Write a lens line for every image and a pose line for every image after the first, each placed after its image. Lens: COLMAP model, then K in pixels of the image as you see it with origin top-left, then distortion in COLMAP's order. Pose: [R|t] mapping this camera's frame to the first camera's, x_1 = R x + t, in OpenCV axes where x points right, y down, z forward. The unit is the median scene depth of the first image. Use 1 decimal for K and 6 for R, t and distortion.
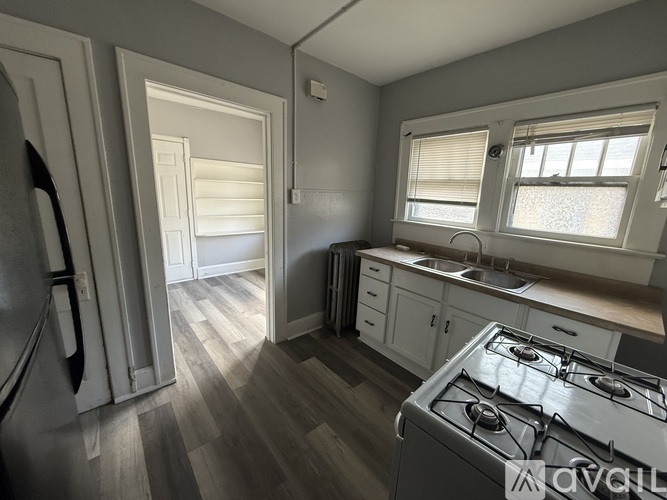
lens RADIAL K [[267.0, 0, 331.4], [0, 267.0, 250.0], [0, 0, 1]] dist [0.003396, 0.000150]
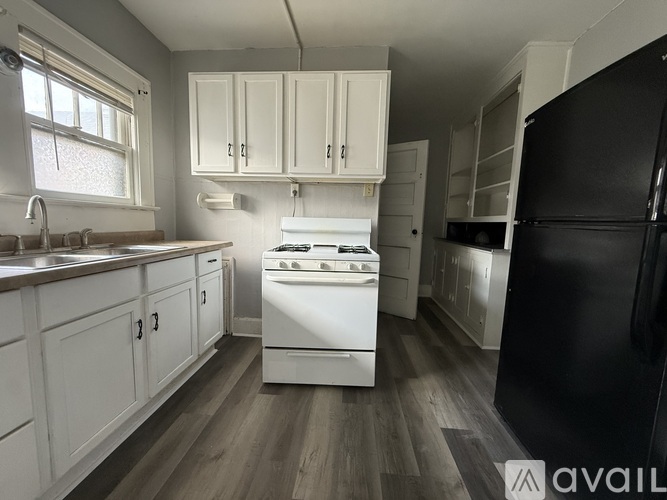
lens RADIAL K [[267.0, 0, 336.1], [0, 267.0, 250.3], [0, 0, 1]] dist [0.003396, 0.000150]
pose [[-0.711550, -0.140746, 0.688395, -0.469250], [0.089702, 0.953519, 0.287671, -0.082758], [-0.696886, 0.266443, -0.665851, 1.246368]]
